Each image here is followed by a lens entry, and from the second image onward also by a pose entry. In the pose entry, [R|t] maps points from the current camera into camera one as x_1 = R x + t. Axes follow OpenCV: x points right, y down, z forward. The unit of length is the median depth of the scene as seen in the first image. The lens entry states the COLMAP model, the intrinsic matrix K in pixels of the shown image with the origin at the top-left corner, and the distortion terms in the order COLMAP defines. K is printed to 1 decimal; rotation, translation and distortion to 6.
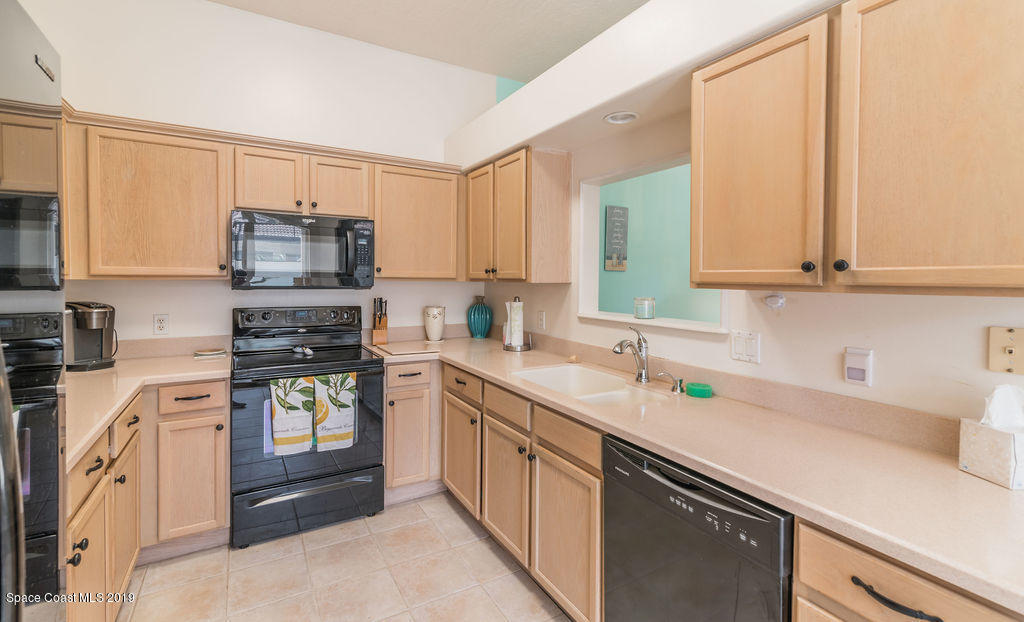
lens RADIAL K [[461.1, 0, 510.9], [0, 461.1, 284.5], [0, 0, 1]] dist [0.015333, -0.001005]
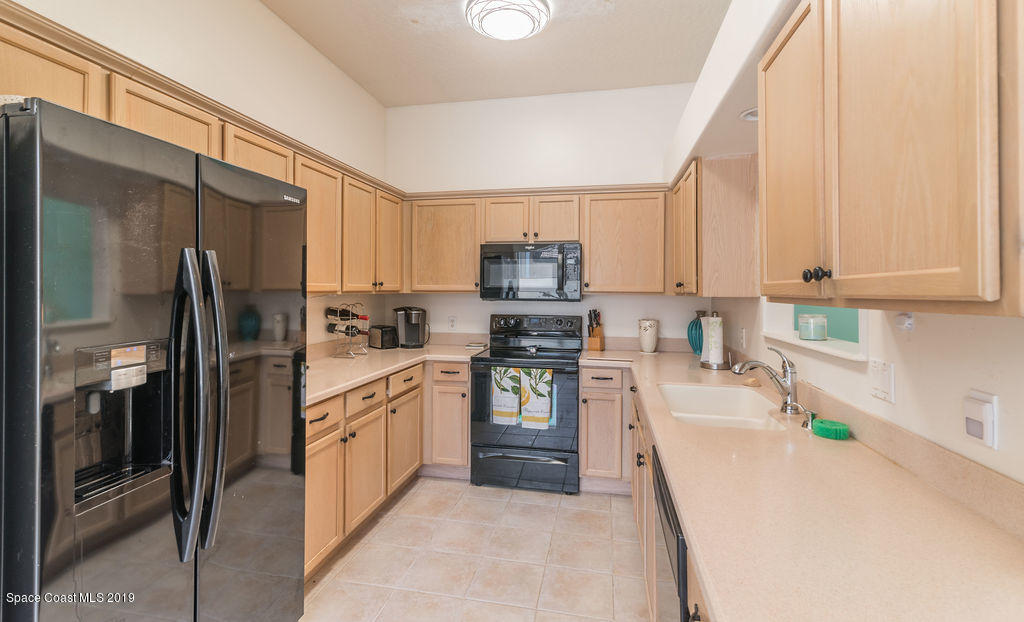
lens RADIAL K [[461.1, 0, 510.9], [0, 461.1, 284.5], [0, 0, 1]] dist [0.015333, -0.001005]
pose [[0.749012, -0.012540, -0.662437, 0.406952], [-0.009626, 0.999509, -0.029805, 0.003569], [0.662486, 0.028701, 0.748524, 0.010931]]
